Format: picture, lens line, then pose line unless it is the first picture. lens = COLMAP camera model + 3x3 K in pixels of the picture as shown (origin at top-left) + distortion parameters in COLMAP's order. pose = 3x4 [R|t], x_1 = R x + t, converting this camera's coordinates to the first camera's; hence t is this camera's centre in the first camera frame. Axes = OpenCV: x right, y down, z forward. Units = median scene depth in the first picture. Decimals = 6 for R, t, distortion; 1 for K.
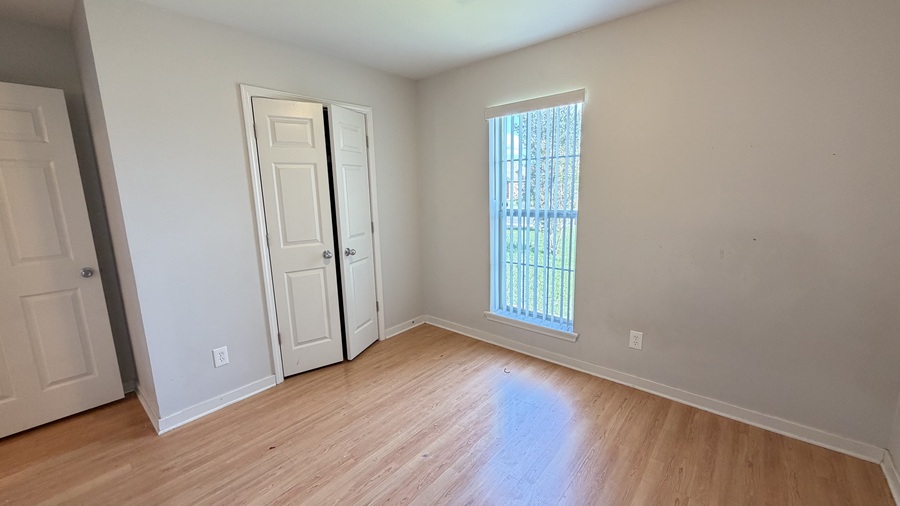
lens RADIAL K [[359.2, 0, 447.1], [0, 359.2, 252.4], [0, 0, 1]] dist [-0.000591, 0.000009]
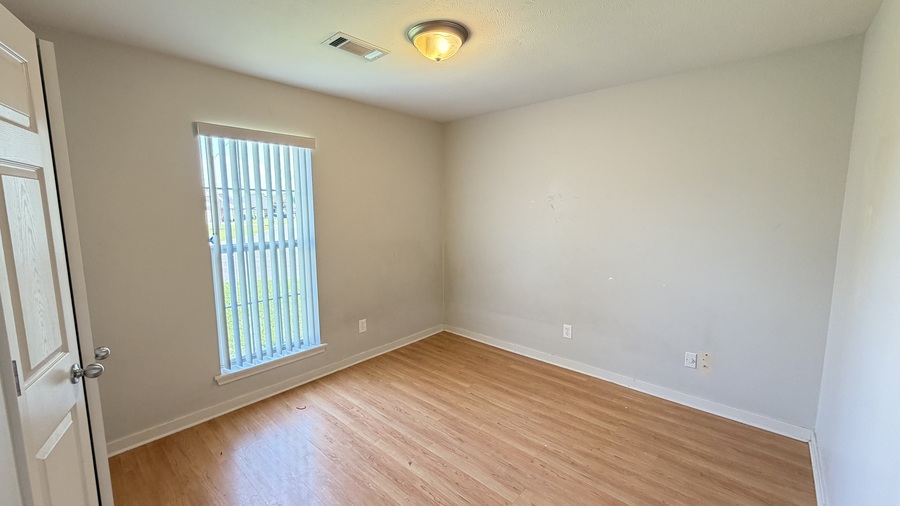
lens RADIAL K [[359.2, 0, 447.1], [0, 359.2, 252.4], [0, 0, 1]] dist [-0.000591, 0.000009]
pose [[0.024312, -0.102851, 0.994400, -0.806211], [0.180053, 0.978878, 0.096843, -0.111525], [-0.983356, 0.176690, 0.042317, 0.543421]]
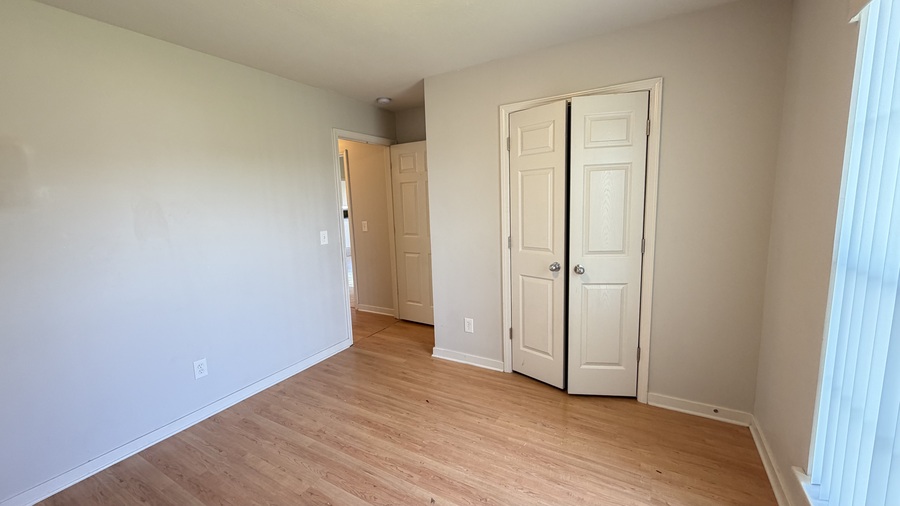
lens RADIAL K [[359.2, 0, 447.1], [0, 359.2, 252.4], [0, 0, 1]] dist [-0.000591, 0.000009]
pose [[0.183540, 0.160803, -0.969771, 0.530839], [-0.141533, 0.980574, 0.135807, -0.124013], [0.972770, 0.112328, 0.202734, 0.584620]]
